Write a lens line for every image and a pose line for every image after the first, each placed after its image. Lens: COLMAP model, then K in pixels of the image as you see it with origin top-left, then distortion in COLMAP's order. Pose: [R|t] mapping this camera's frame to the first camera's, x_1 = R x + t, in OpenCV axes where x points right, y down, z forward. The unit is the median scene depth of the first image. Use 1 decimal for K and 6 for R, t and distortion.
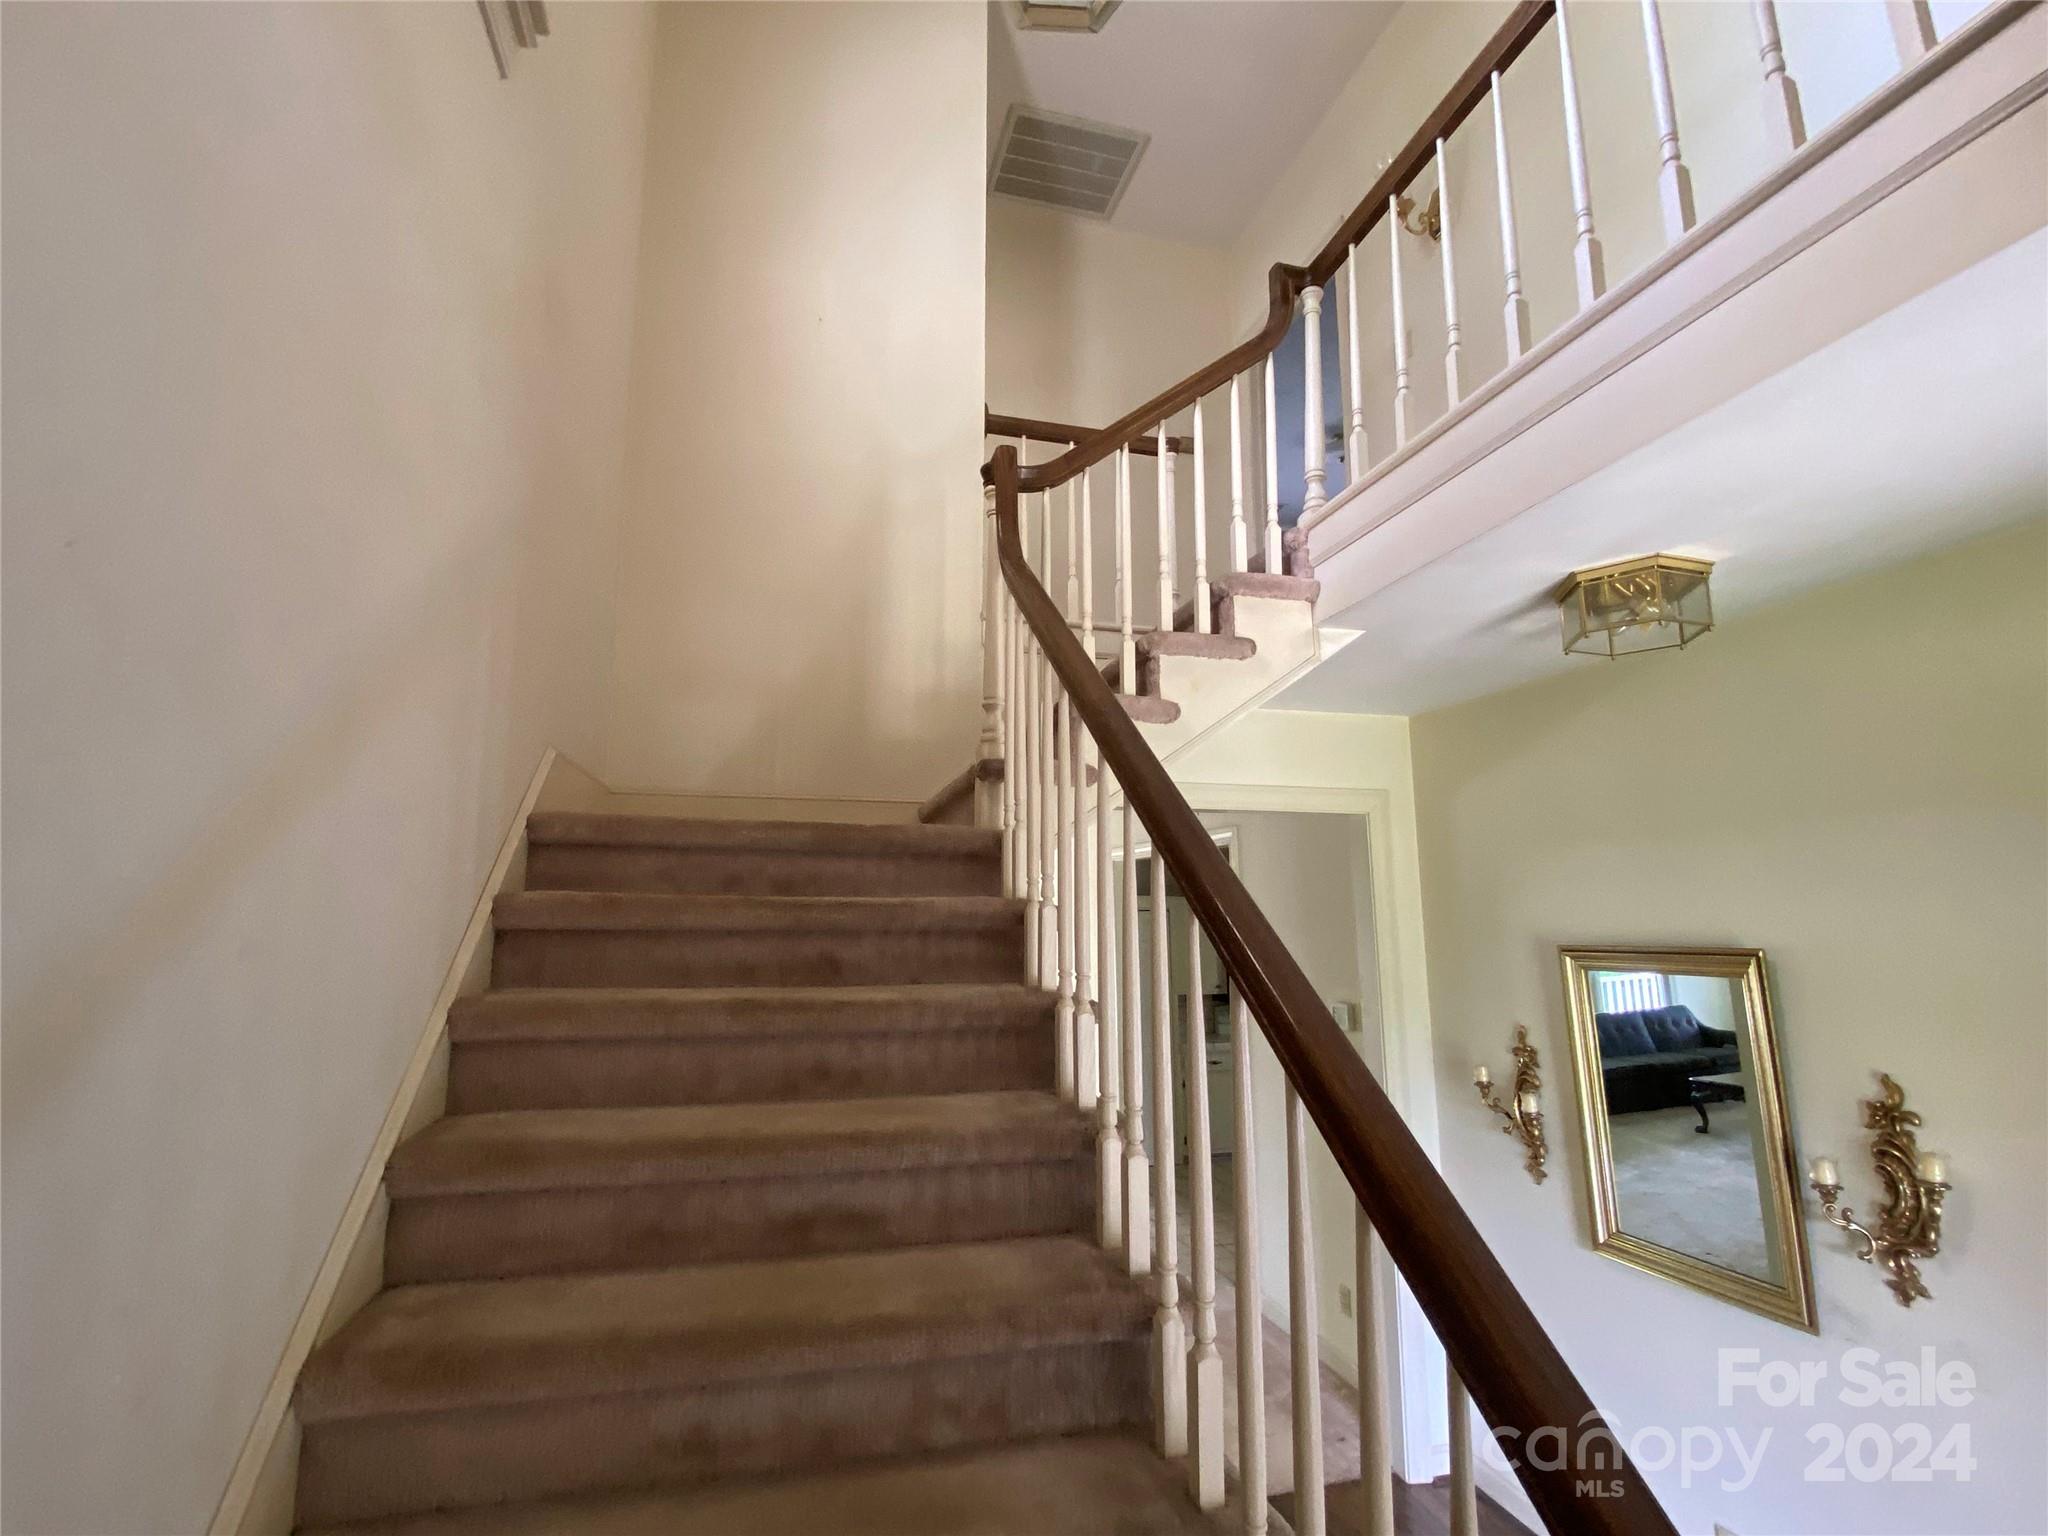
lens RADIAL K [[937.4, 0, 1024.0], [0, 937.4, 768.0], [0, 0, 1]] dist [0.018130, -0.020969]
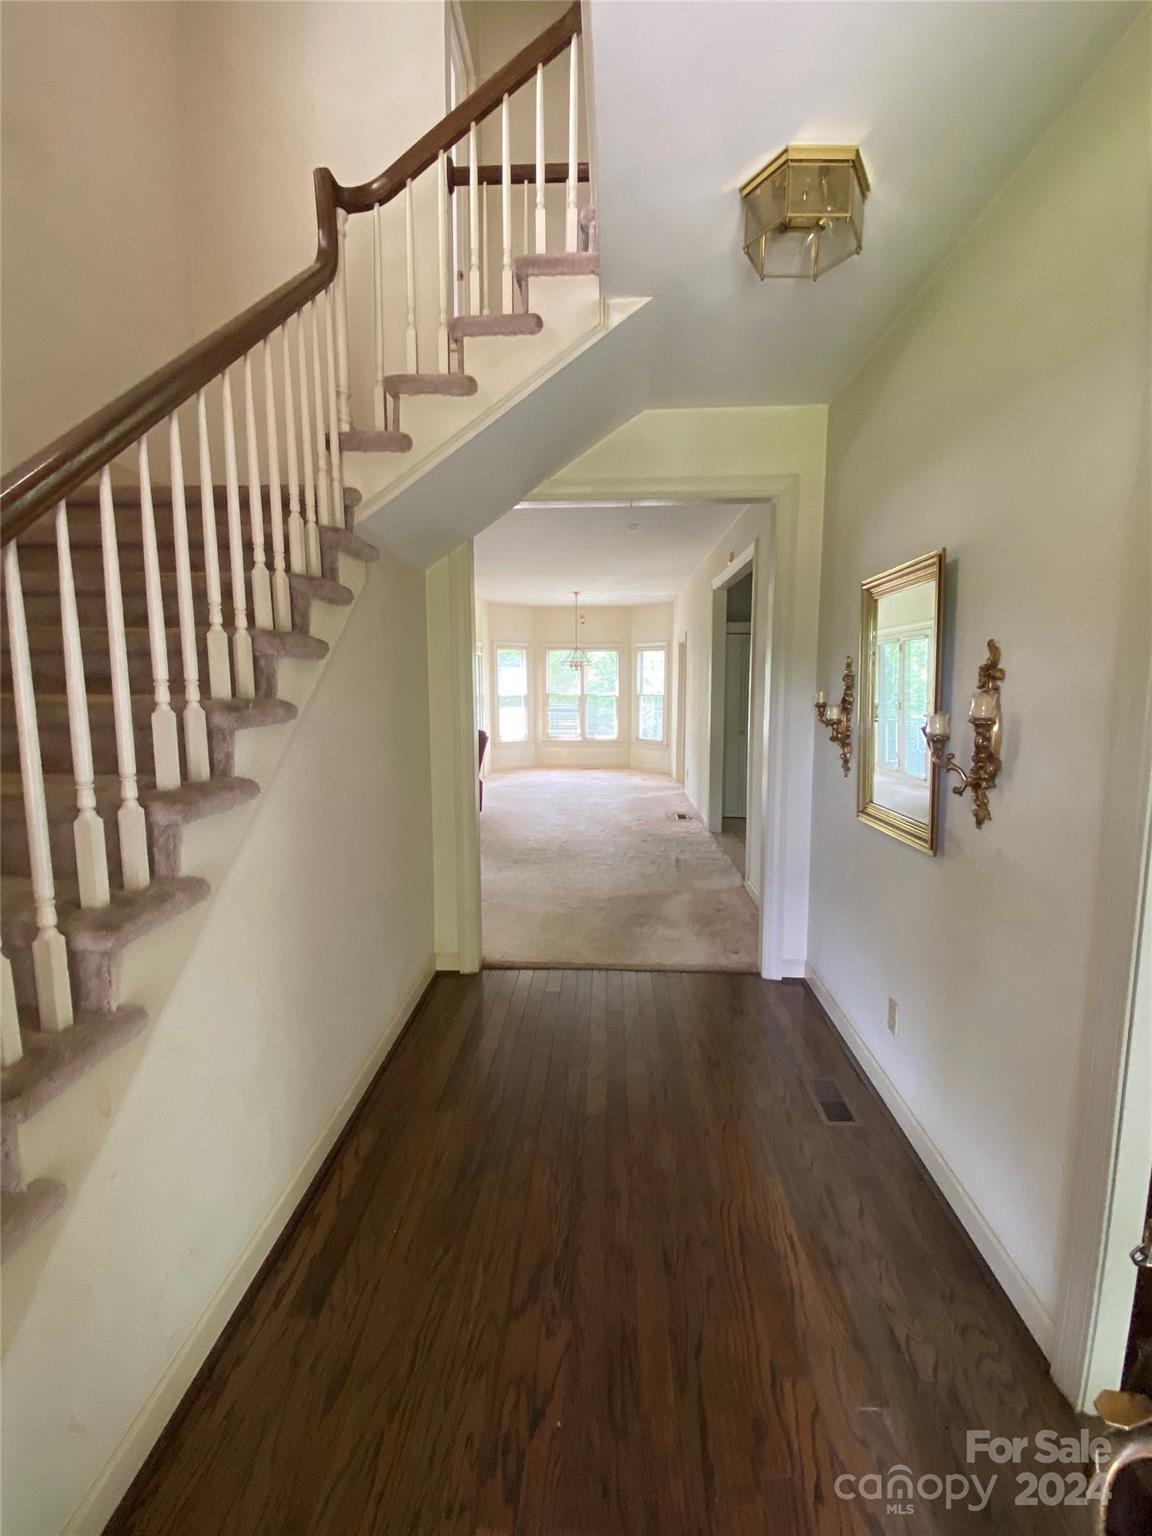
lens RADIAL K [[703.0, 0, 576.0], [0, 703.0, 768.0], [0, 0, 1]] dist [0.018130, -0.020969]
pose [[0.954339, 0.041785, -0.295790, 0.568847], [0.042008, 0.961558, 0.271371, 0.180088], [0.295758, -0.271405, 0.915896, 0.003551]]
